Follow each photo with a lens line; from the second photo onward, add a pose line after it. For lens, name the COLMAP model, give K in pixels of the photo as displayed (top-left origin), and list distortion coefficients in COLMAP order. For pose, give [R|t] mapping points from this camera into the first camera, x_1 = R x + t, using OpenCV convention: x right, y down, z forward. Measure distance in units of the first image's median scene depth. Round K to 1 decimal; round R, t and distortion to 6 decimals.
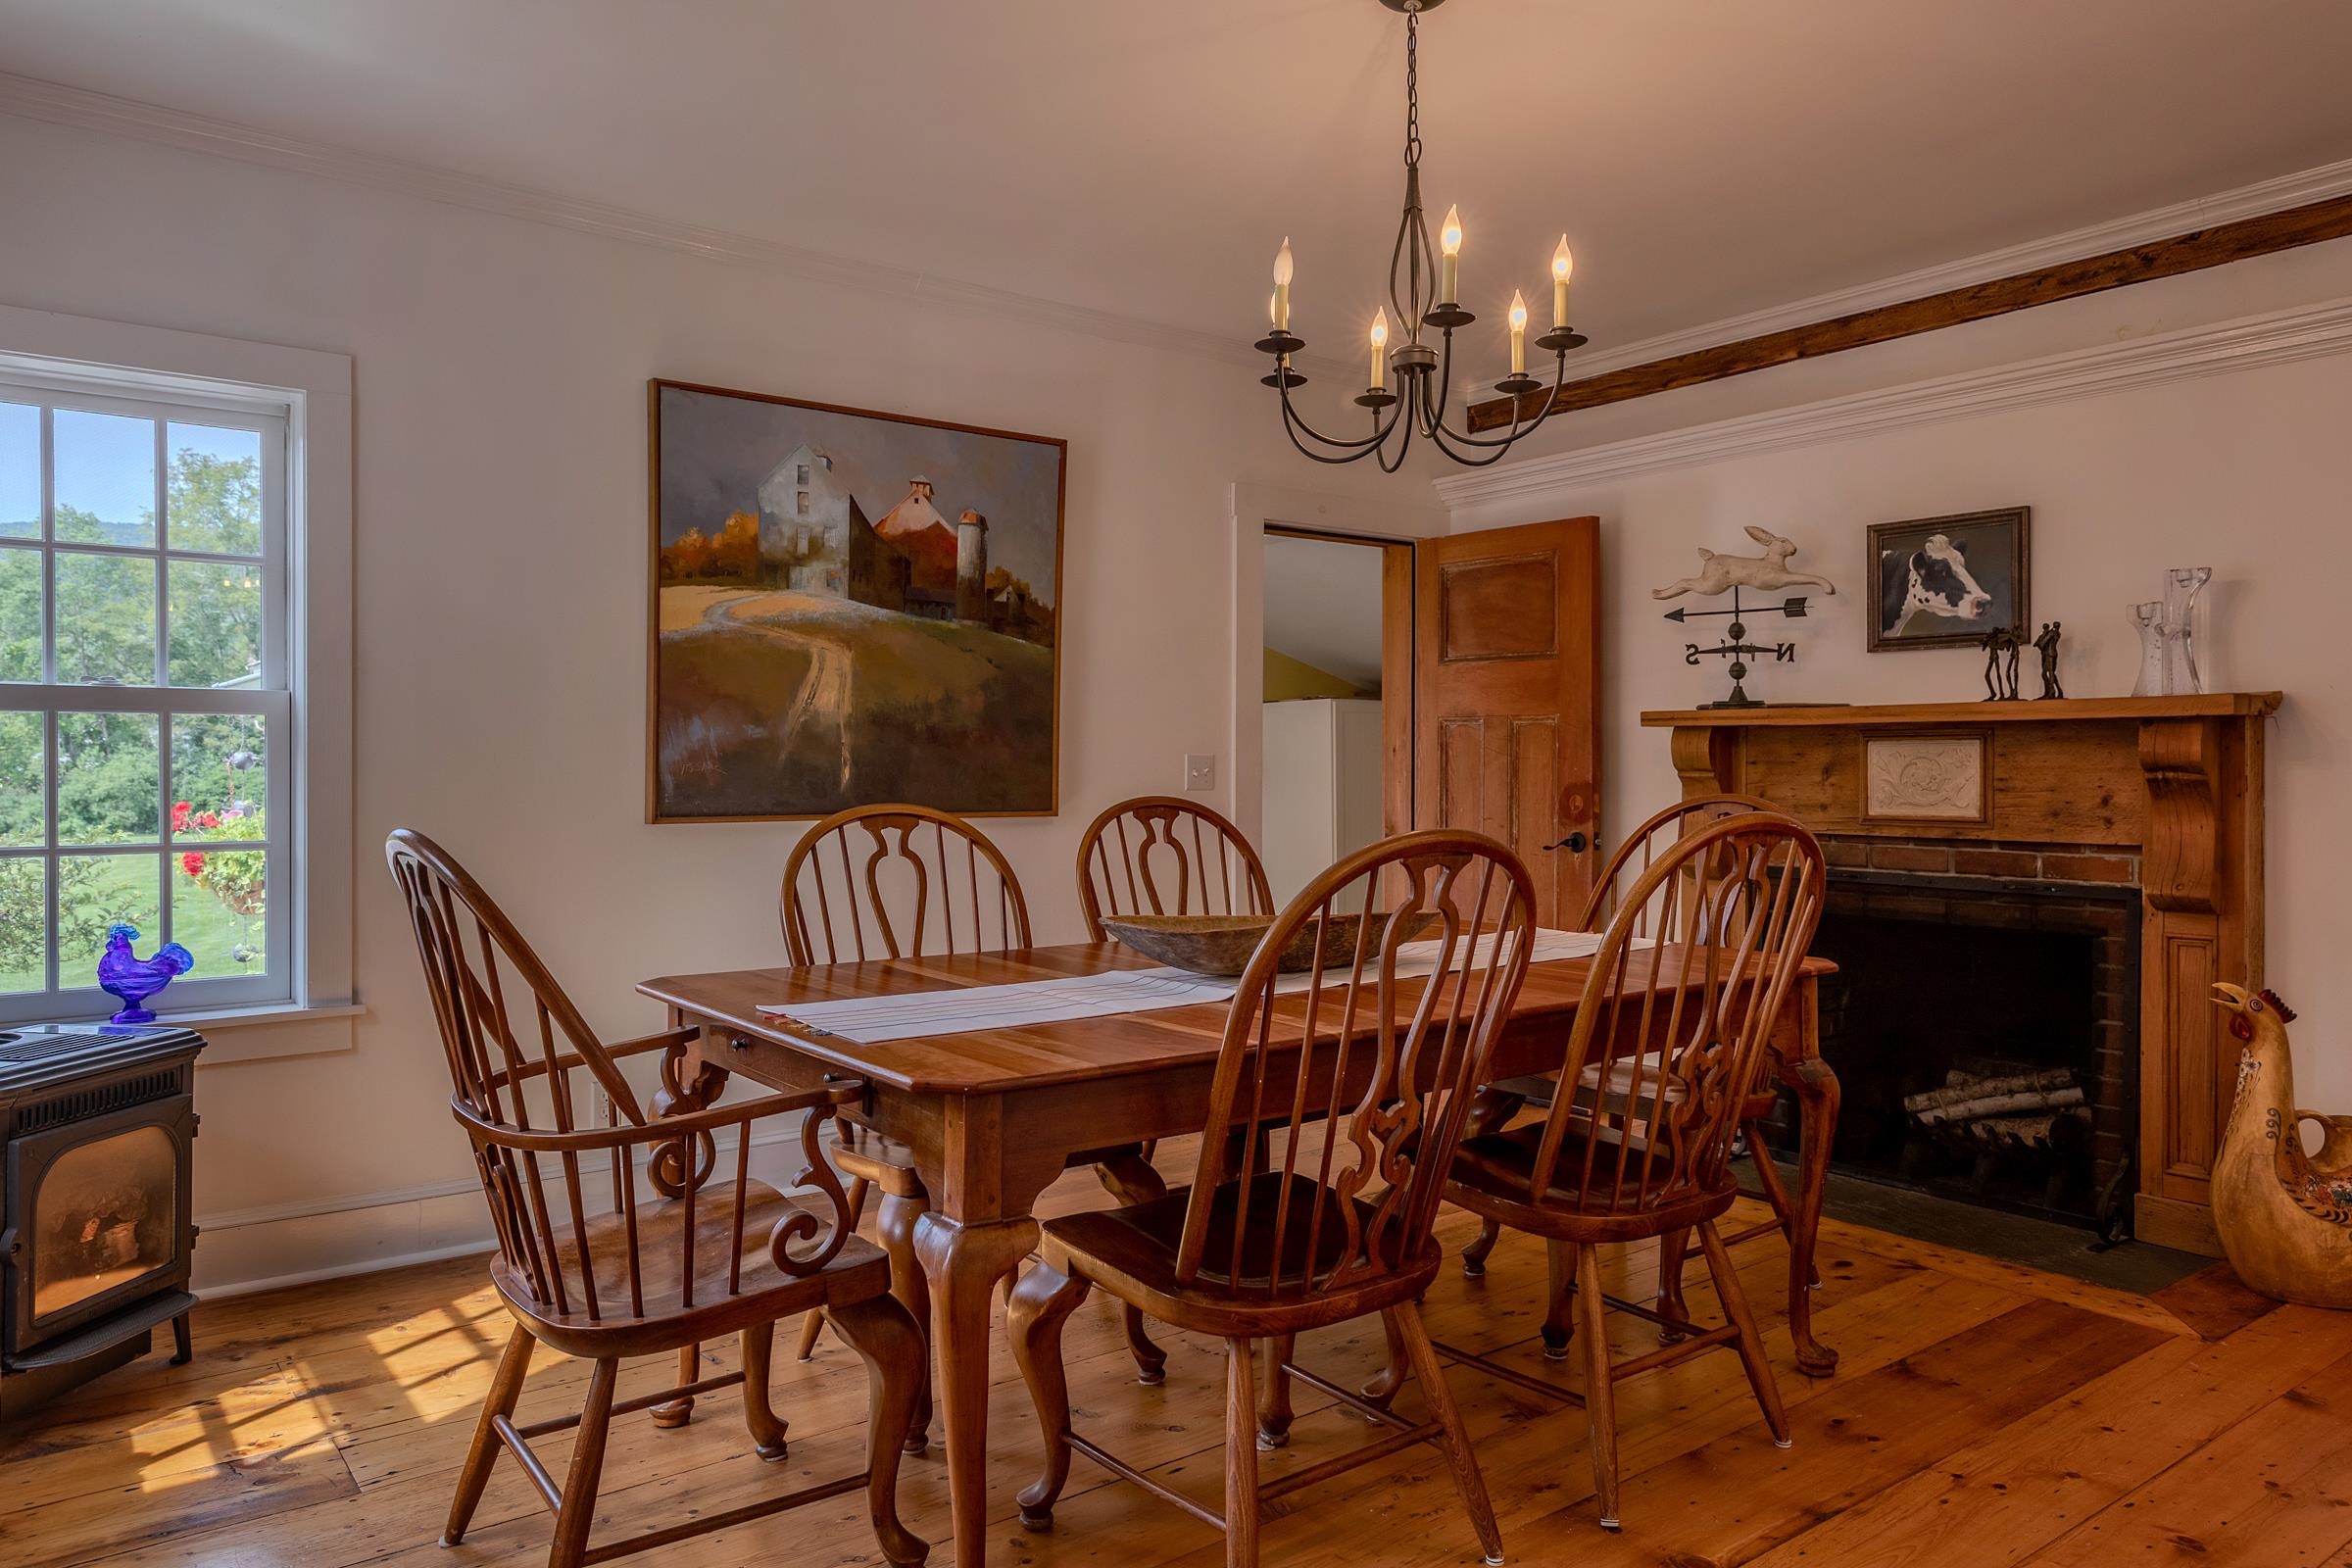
lens RADIAL K [[1608.6, 0, 1176.0], [0, 1608.6, 784.0], [0, 0, 1]] dist [0.001850, 0.000279]
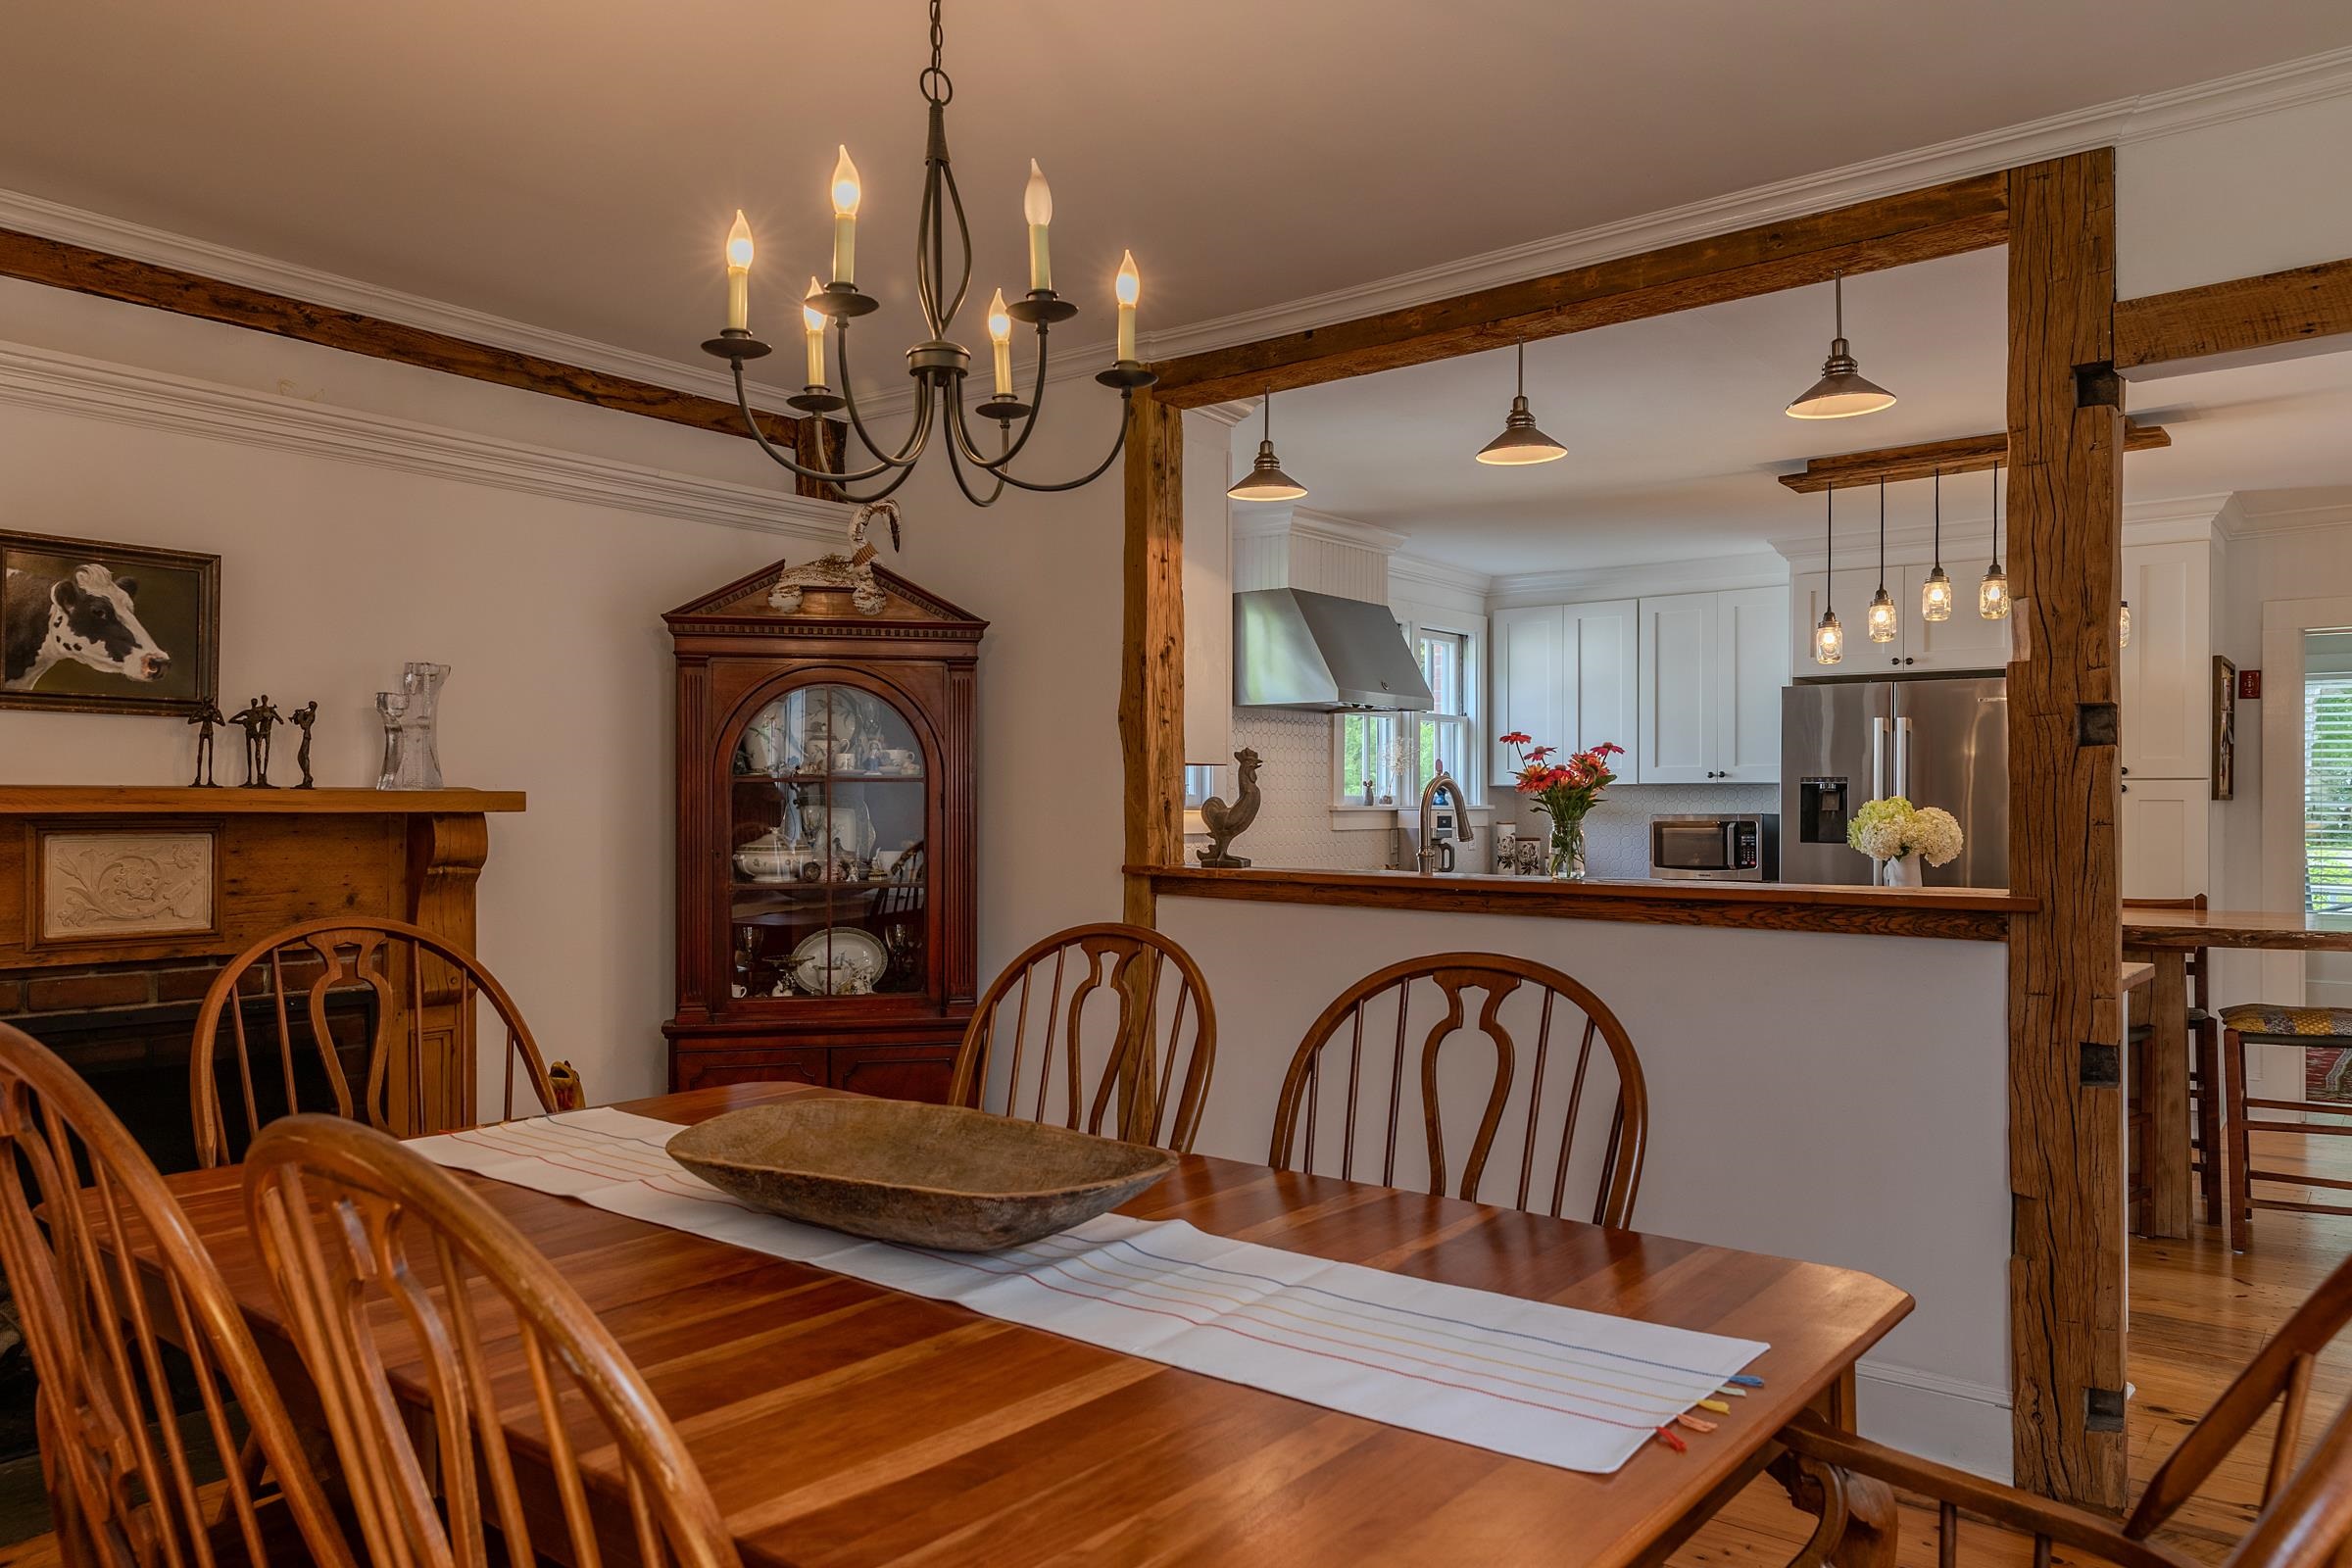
lens RADIAL K [[1633.5, 0, 1176.8], [0, 1633.5, 815.0], [0, 0, 1]] dist [0.000855, 0.000155]
pose [[-0.275535, 0.003482, 0.961285, -0.416248], [0.014966, 0.999888, 0.000668, -0.028829], [-0.961174, 0.014571, -0.275556, 0.727751]]
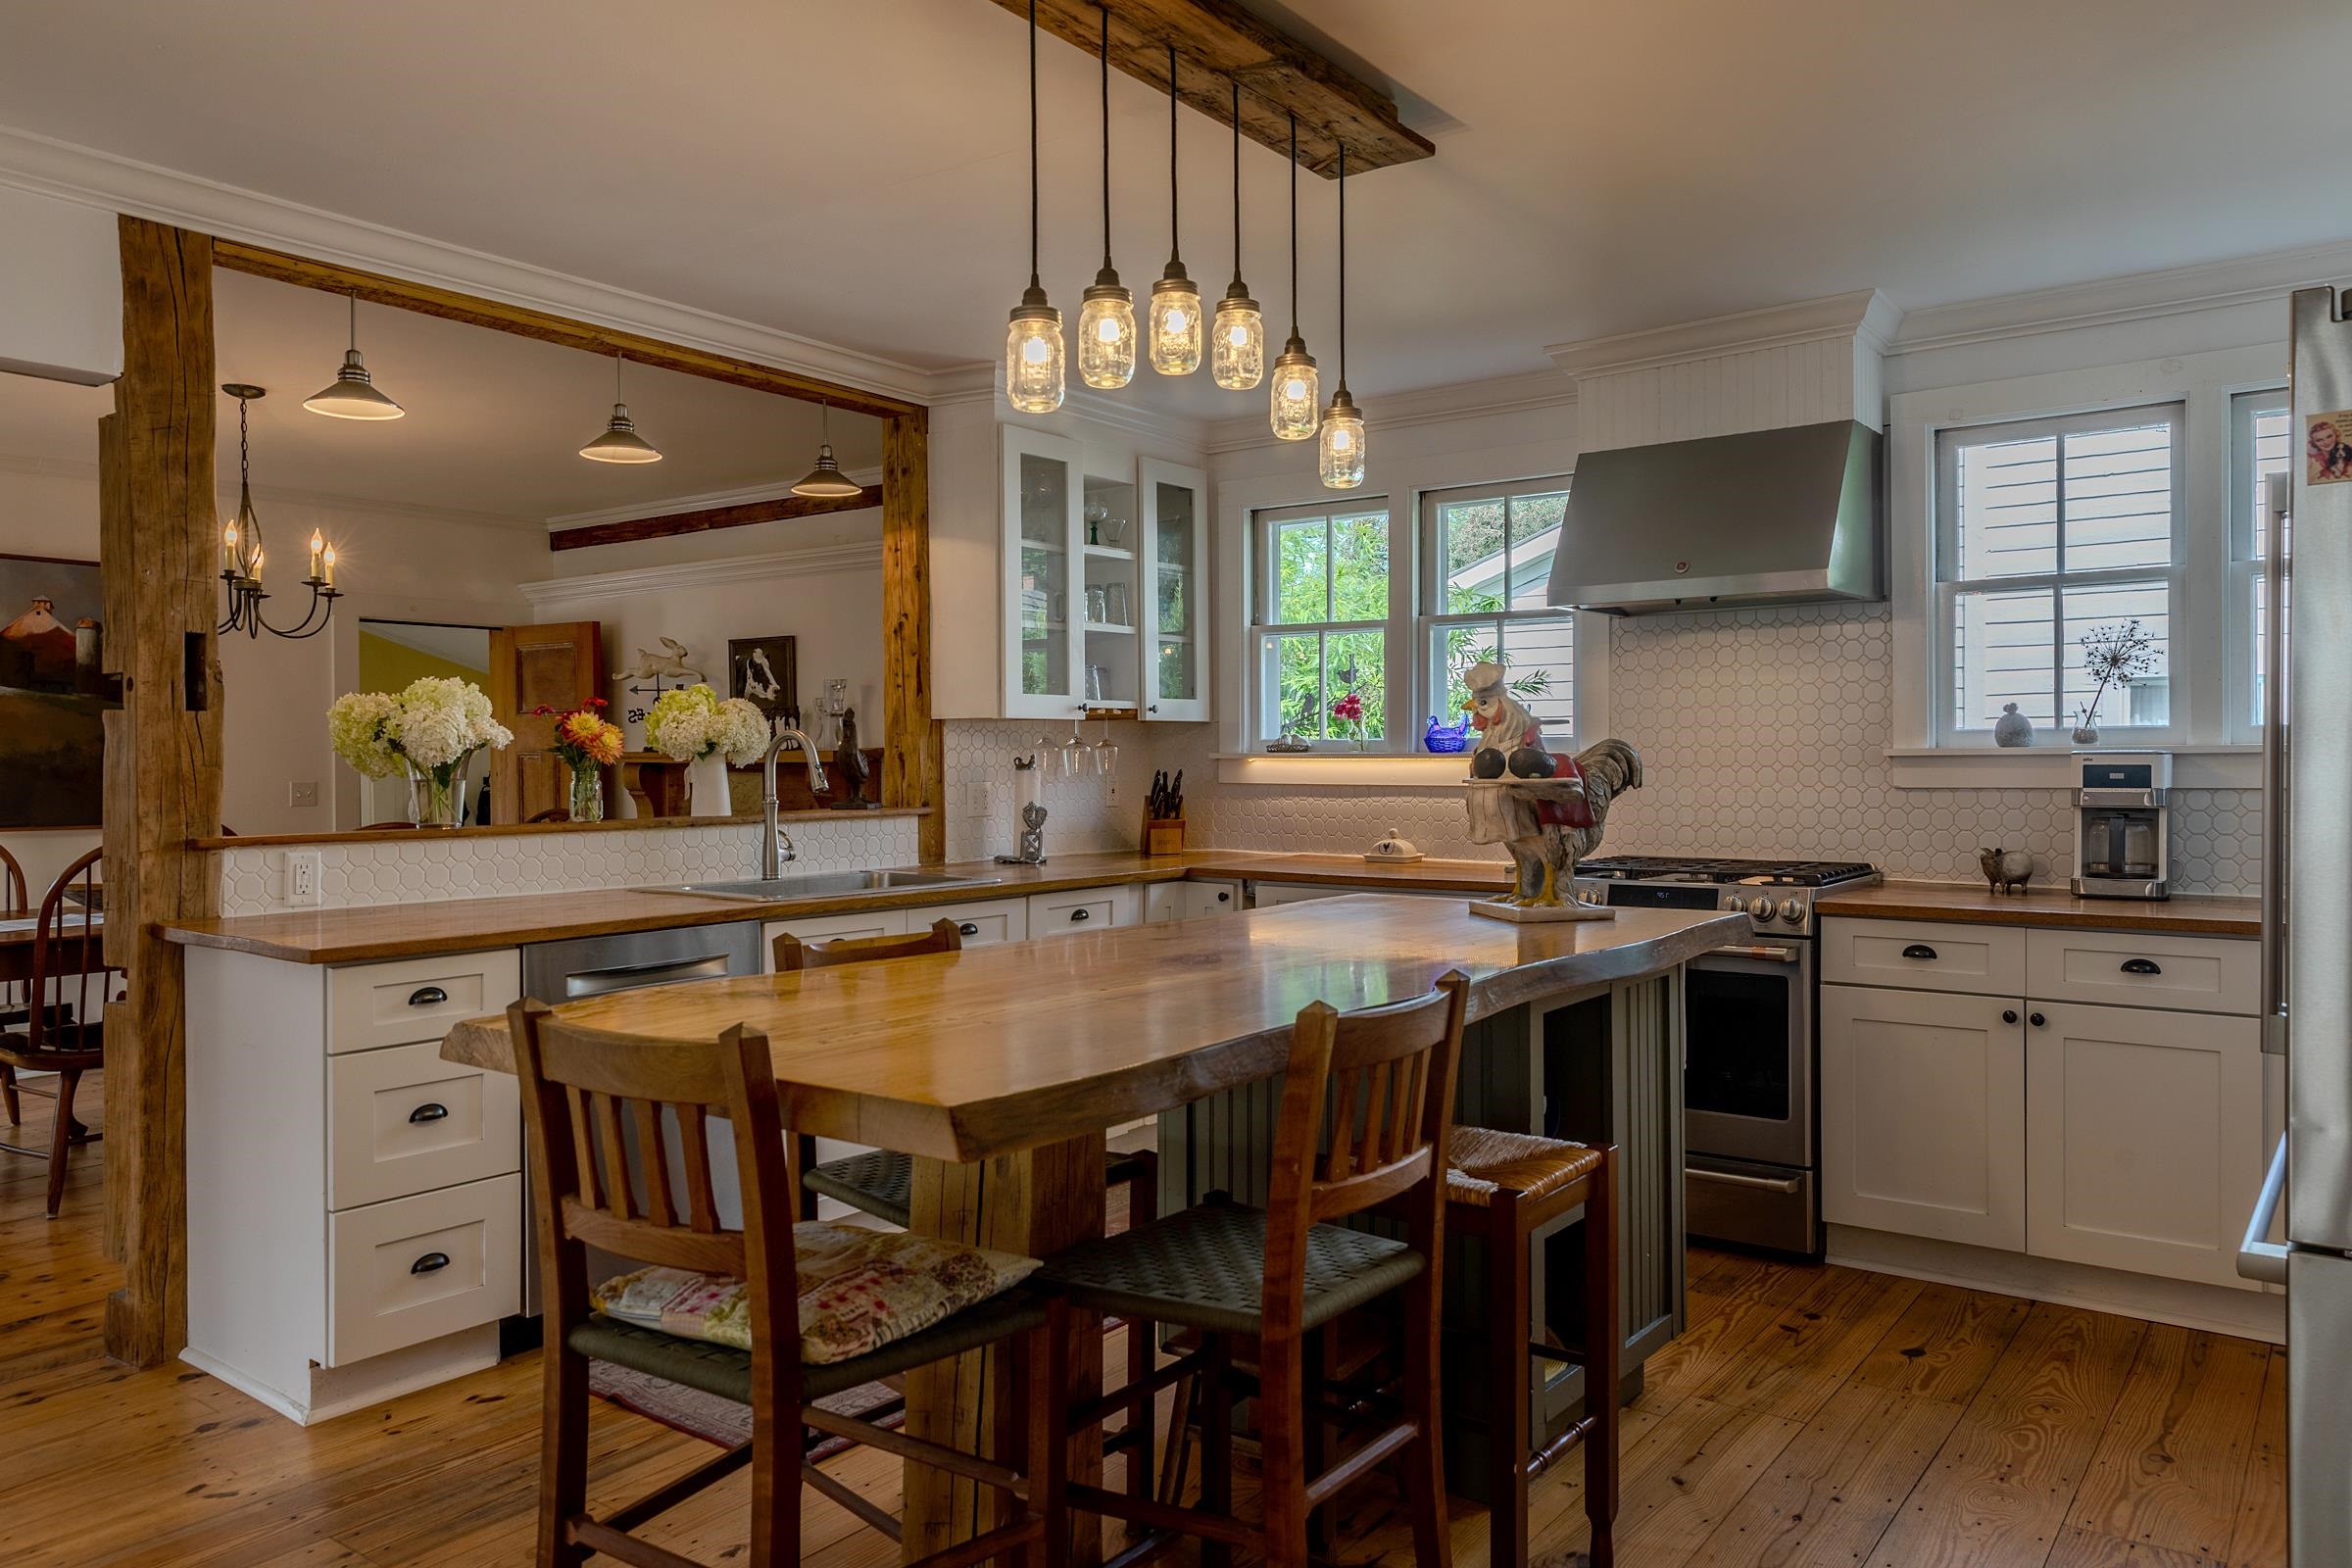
lens RADIAL K [[1608.6, 0, 1176.0], [0, 1608.6, 784.0], [0, 0, 1]] dist [0.001850, 0.000279]
pose [[0.955159, -0.008575, 0.295969, 0.396261], [0.008429, 0.999963, 0.001771, -0.014909], [-0.295973, 0.000803, 0.955196, -0.711239]]
